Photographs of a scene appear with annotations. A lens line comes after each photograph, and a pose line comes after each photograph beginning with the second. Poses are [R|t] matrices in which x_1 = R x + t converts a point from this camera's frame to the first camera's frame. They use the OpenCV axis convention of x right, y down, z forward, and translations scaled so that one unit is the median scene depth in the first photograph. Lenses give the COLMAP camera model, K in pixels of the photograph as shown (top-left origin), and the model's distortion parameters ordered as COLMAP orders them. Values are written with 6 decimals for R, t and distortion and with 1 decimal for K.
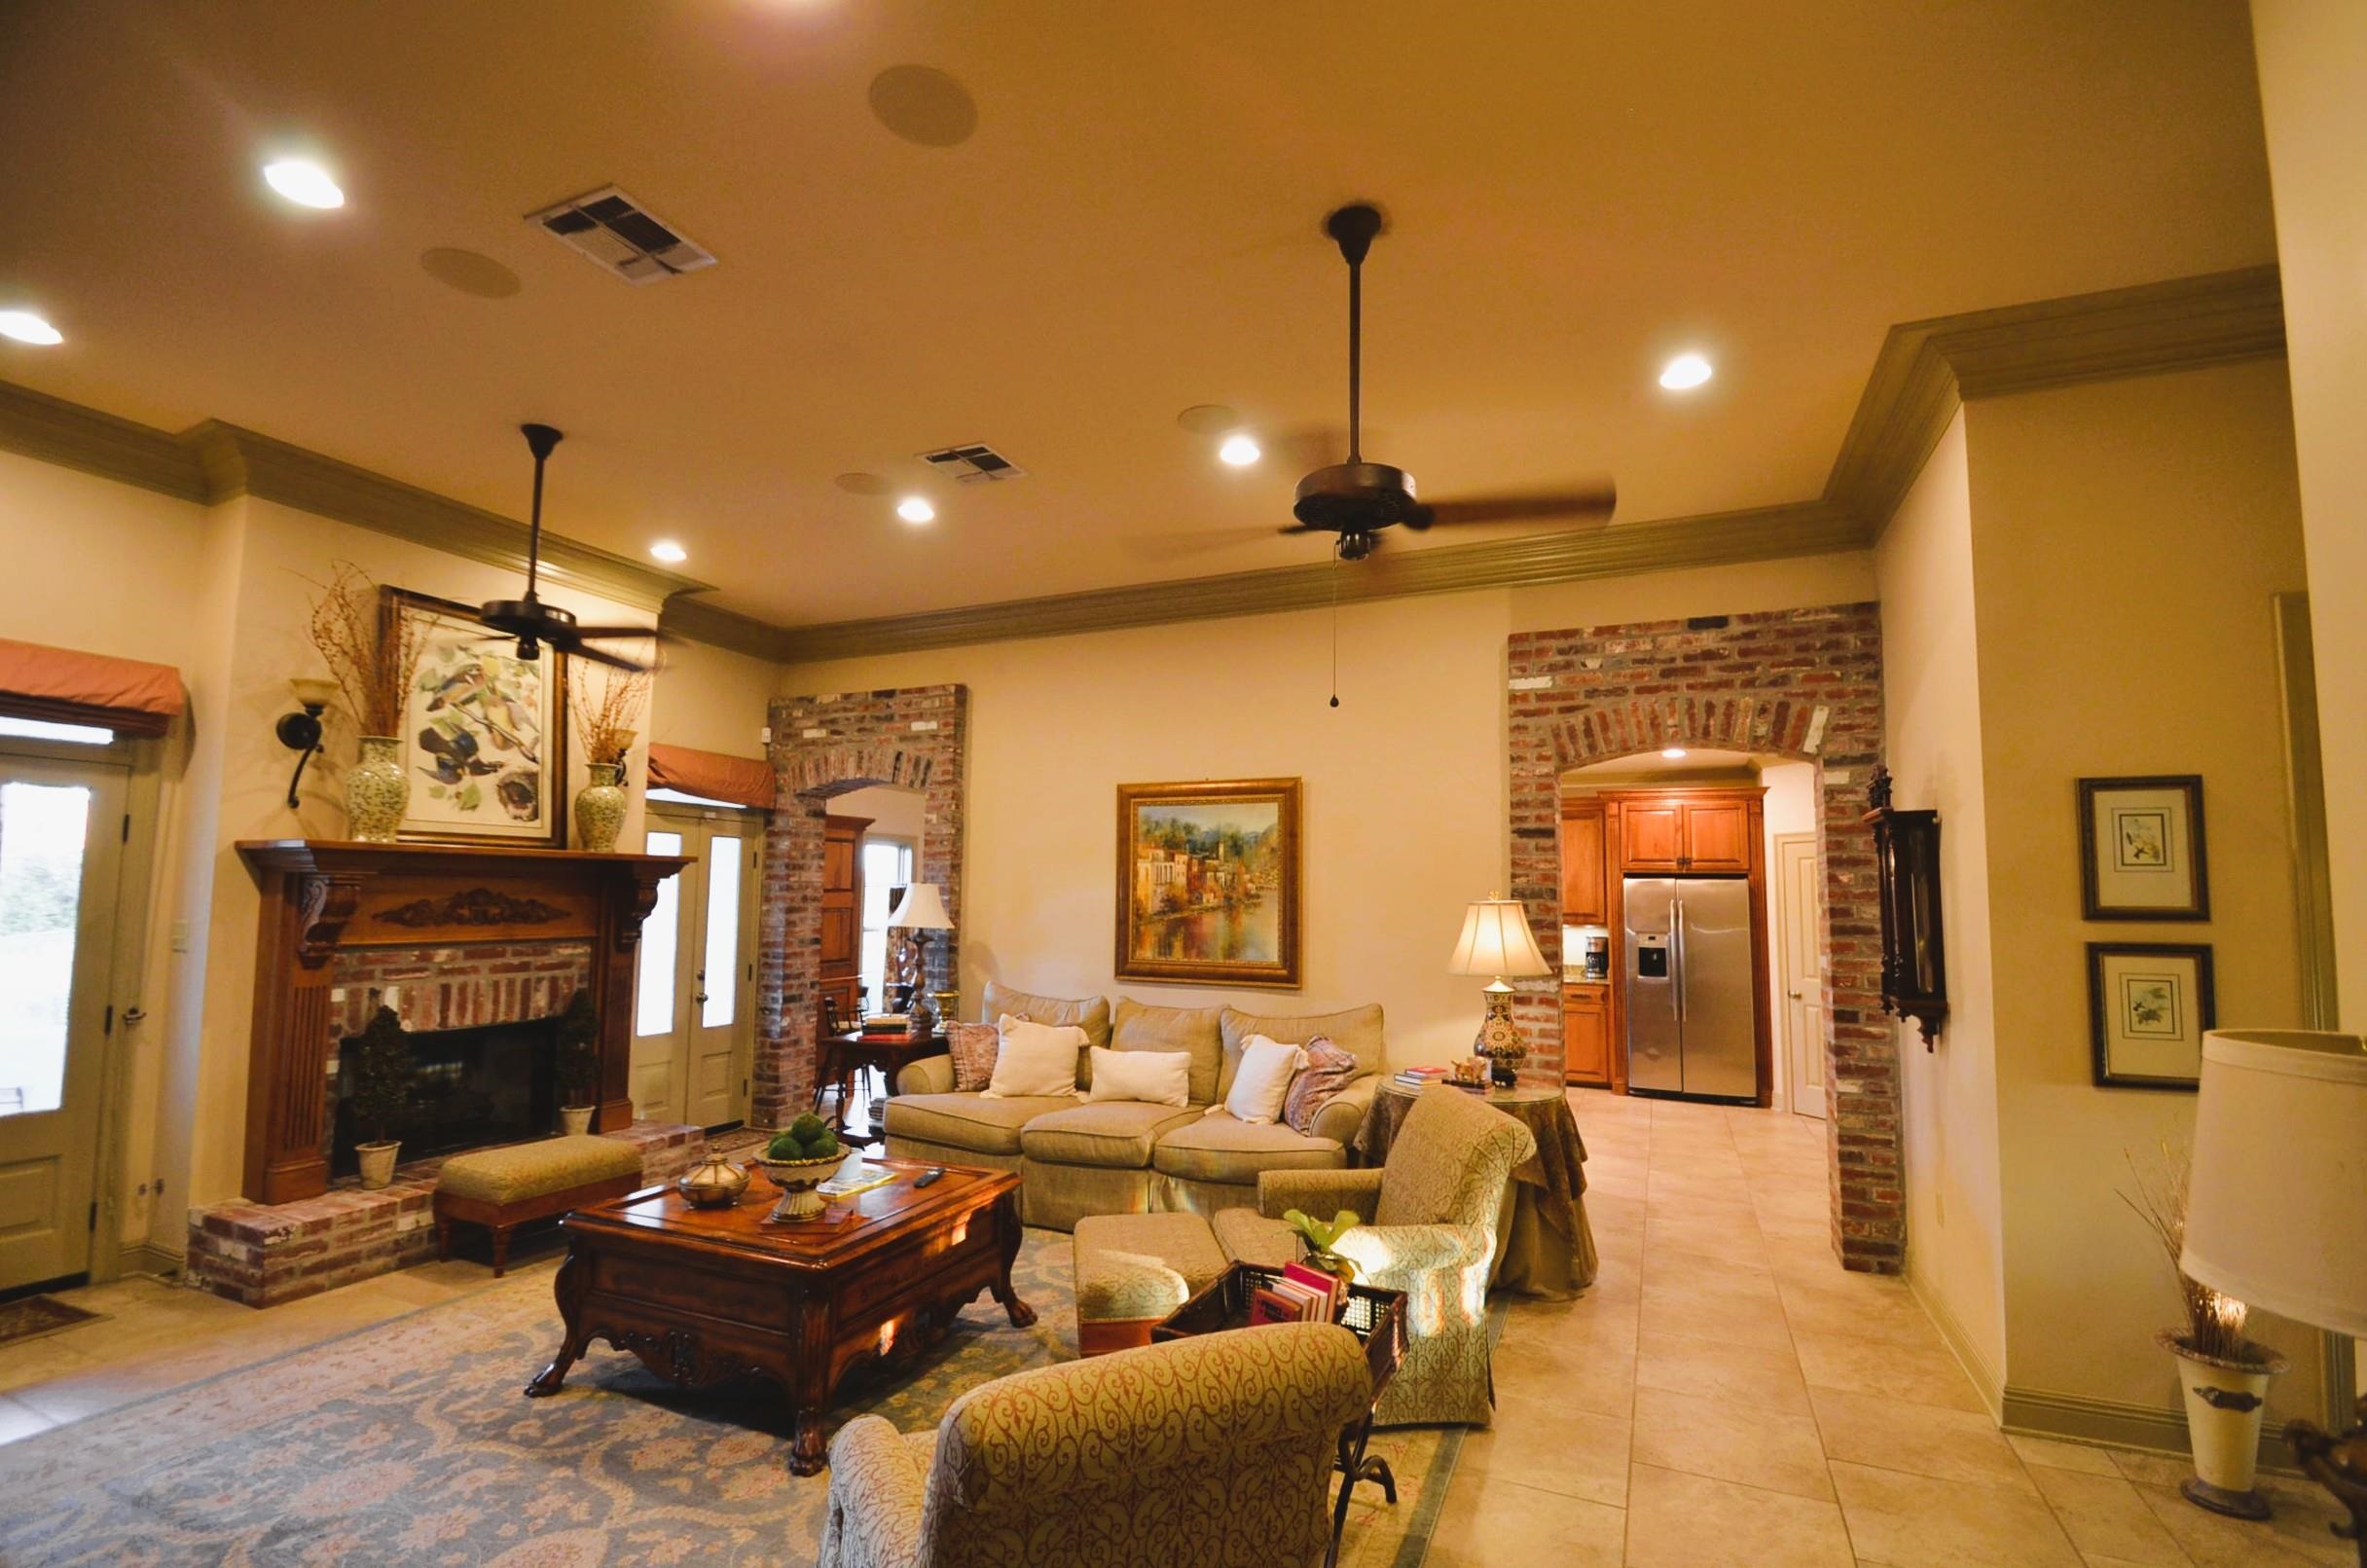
lens RADIAL K [[1038.5, 0, 1185.9], [0, 1038.5, 815.2], [0, 0, 1]] dist [0.000562, 0.000017]
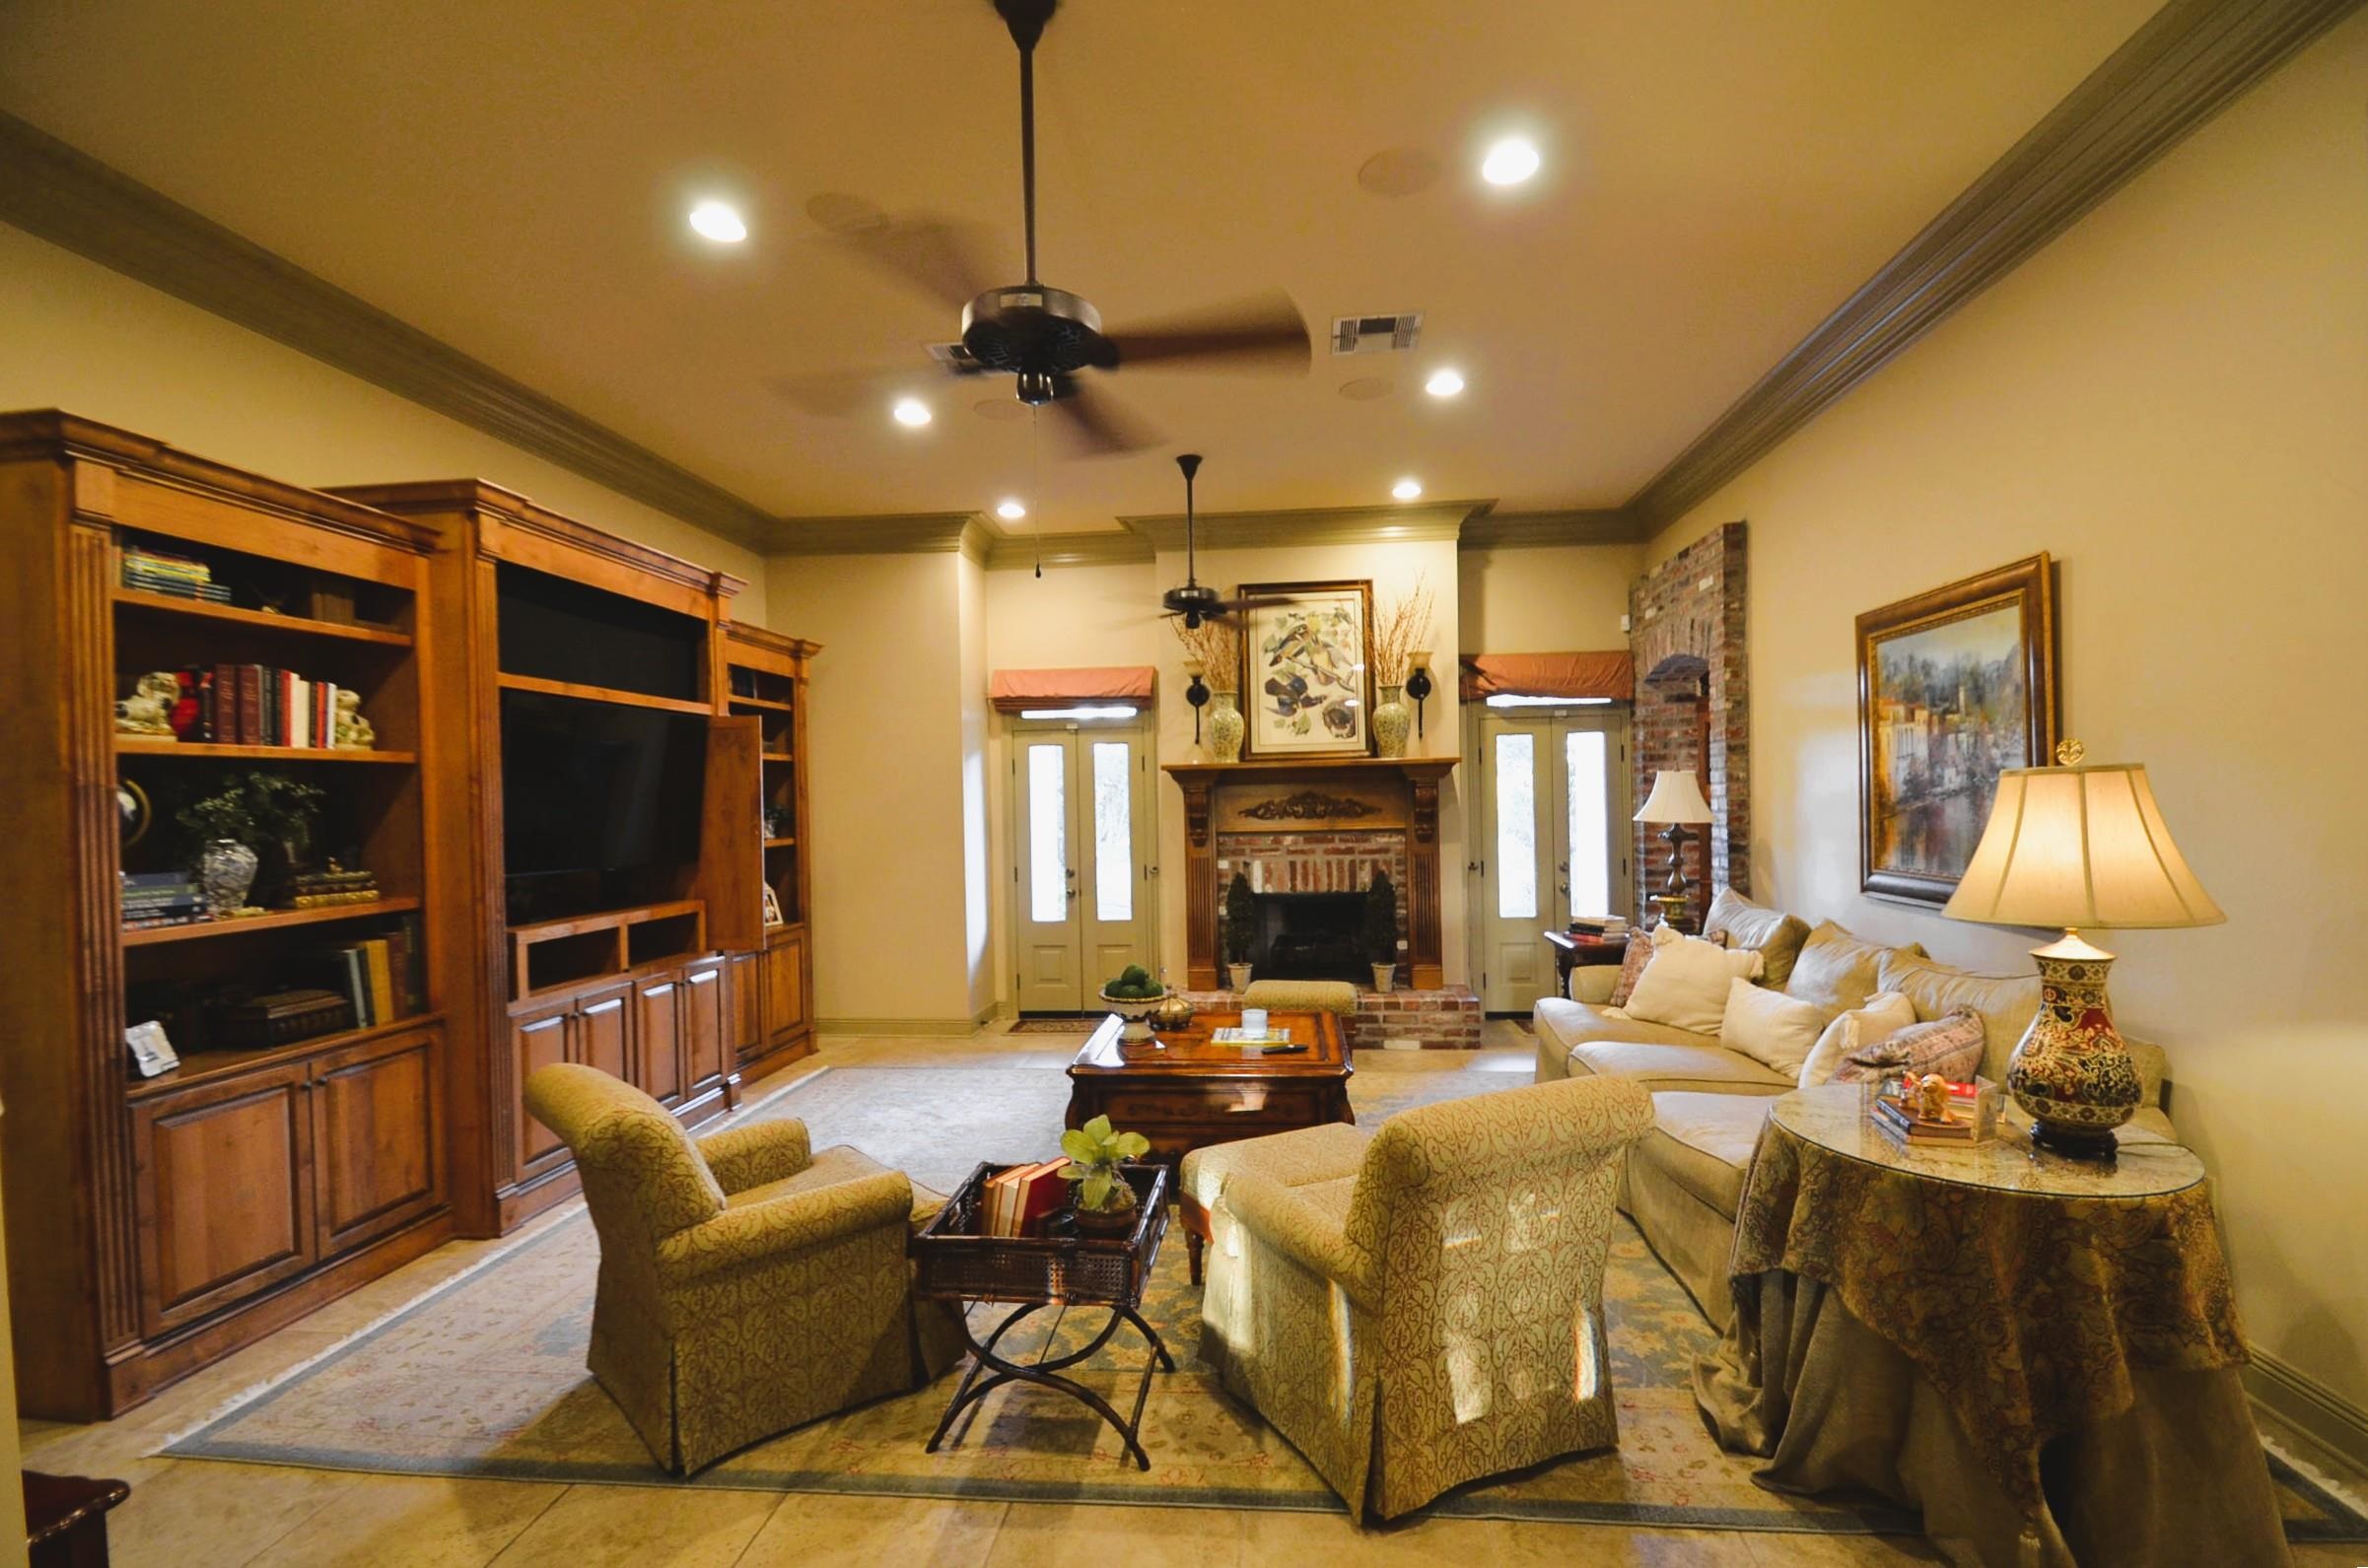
lens RADIAL K [[1036.7, 0, 1188.7], [0, 1036.7, 810.0], [0, 0, 1]] dist [0.000167, -0.000048]
pose [[0.315295, -0.008230, -0.948958, 0.526396], [0.098648, 0.994829, 0.024148, 0.044727], [0.943853, -0.101227, 0.314476, 0.412419]]
